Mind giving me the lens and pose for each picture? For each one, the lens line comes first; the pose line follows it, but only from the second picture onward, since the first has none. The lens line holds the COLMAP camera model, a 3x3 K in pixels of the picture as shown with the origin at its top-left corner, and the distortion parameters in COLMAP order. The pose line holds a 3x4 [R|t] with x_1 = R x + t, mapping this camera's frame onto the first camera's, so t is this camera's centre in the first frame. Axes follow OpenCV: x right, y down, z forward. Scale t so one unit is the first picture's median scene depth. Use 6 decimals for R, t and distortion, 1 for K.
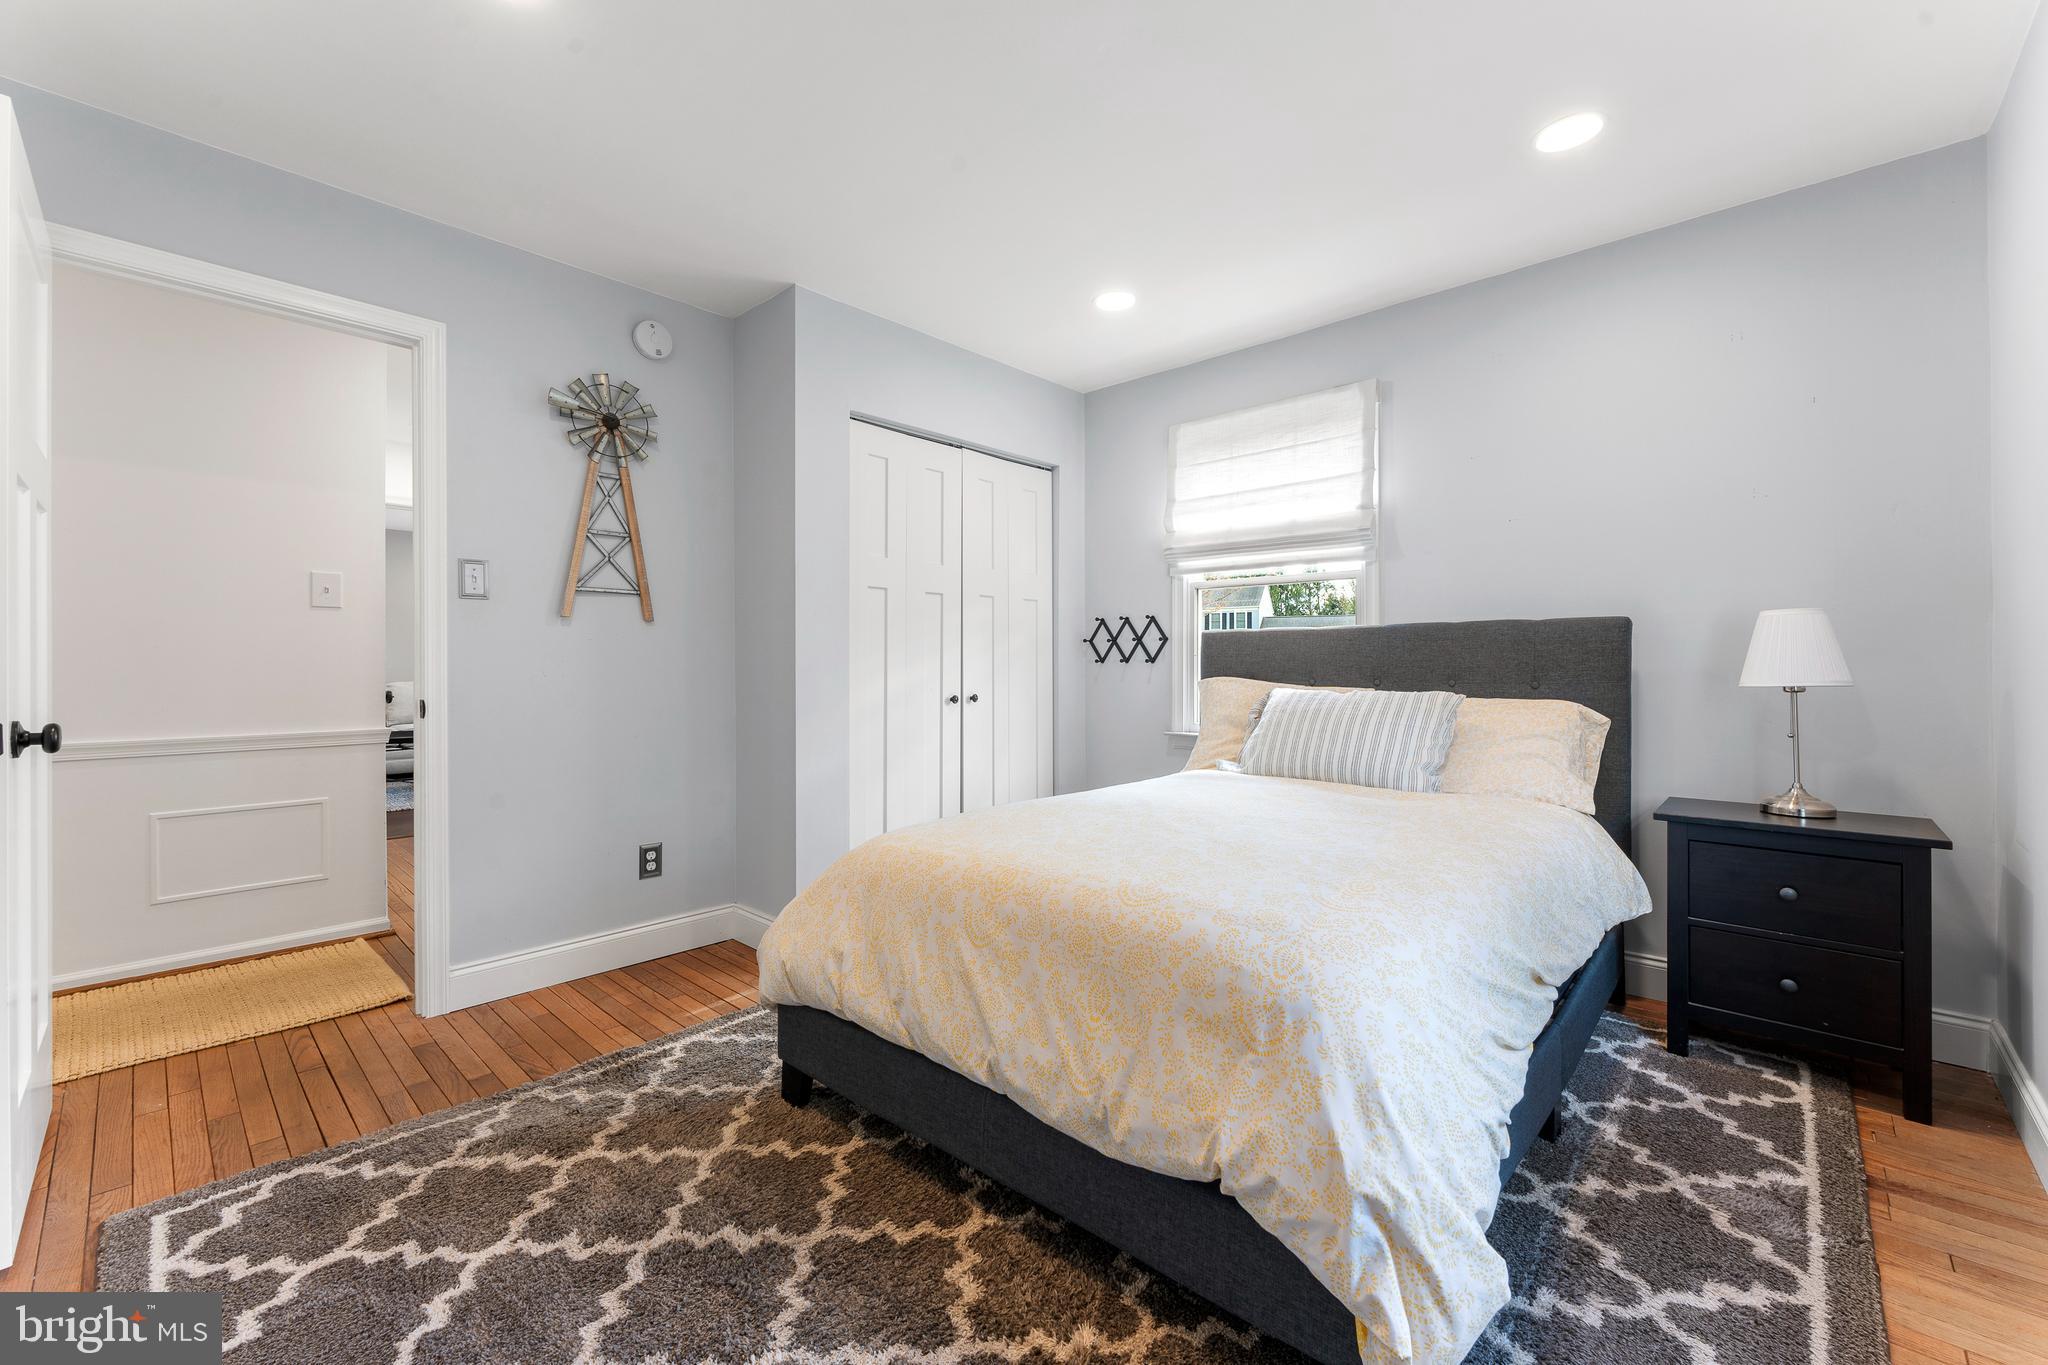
lens RADIAL K [[822.3, 0, 1035.1], [0, 822.3, 673.1], [0, 0, 1]] dist [0.001565, -0.000211]
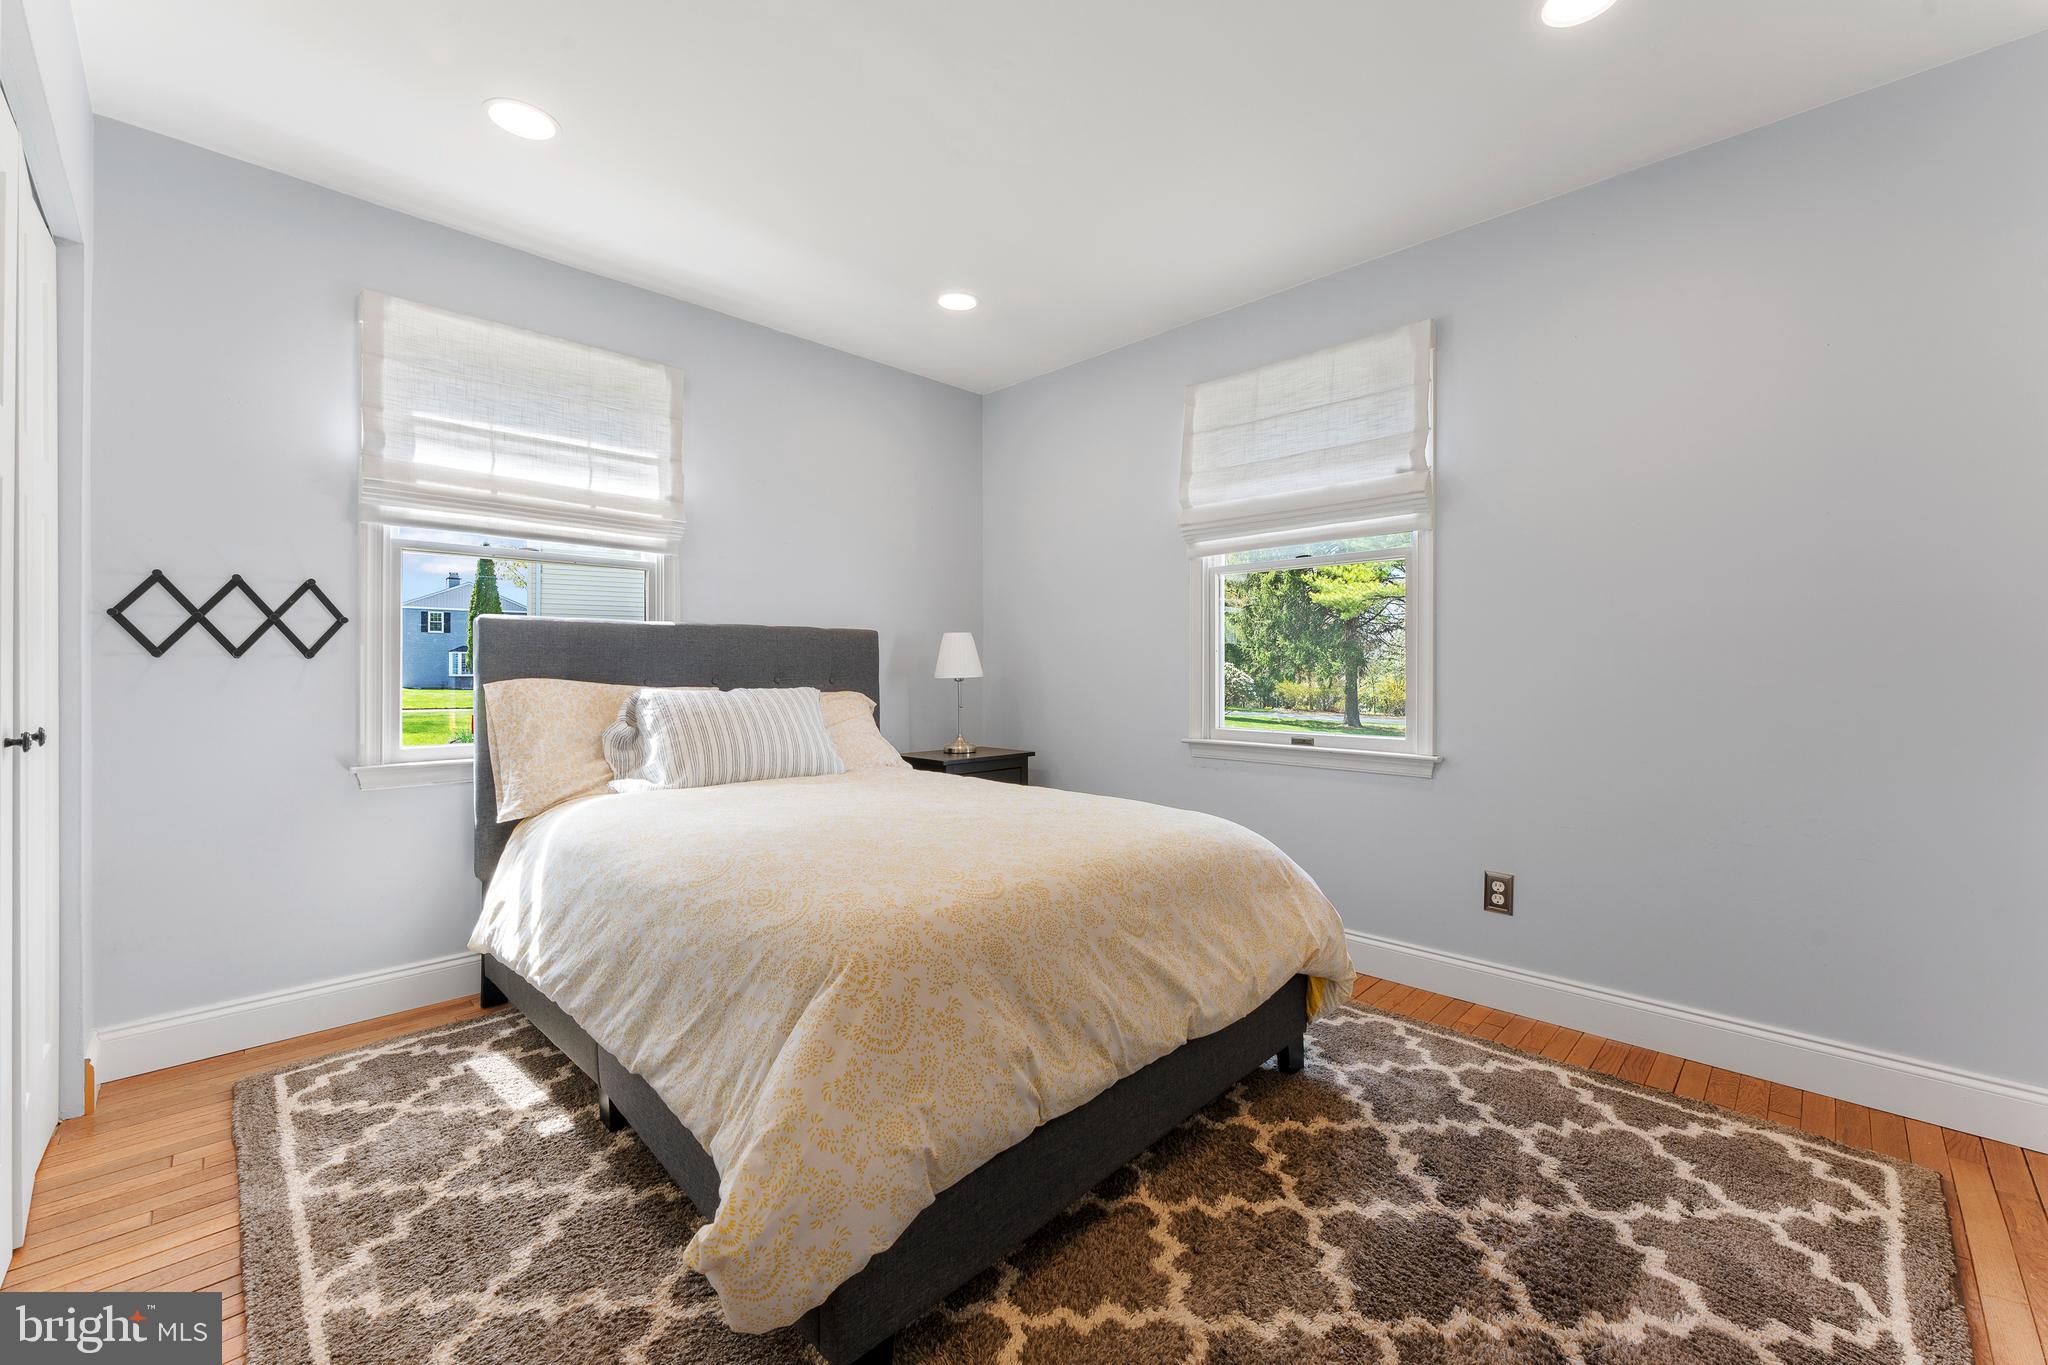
lens RADIAL K [[822.3, 0, 1034.6], [0, 822.3, 674.7], [0, 0, 1]] dist [0.001565, -0.000211]
pose [[0.034667, -0.007129, 0.999374, -0.749180], [0.005593, 0.999960, 0.006939, -0.001364], [-0.999383, 0.005349, 0.034705, 0.745576]]
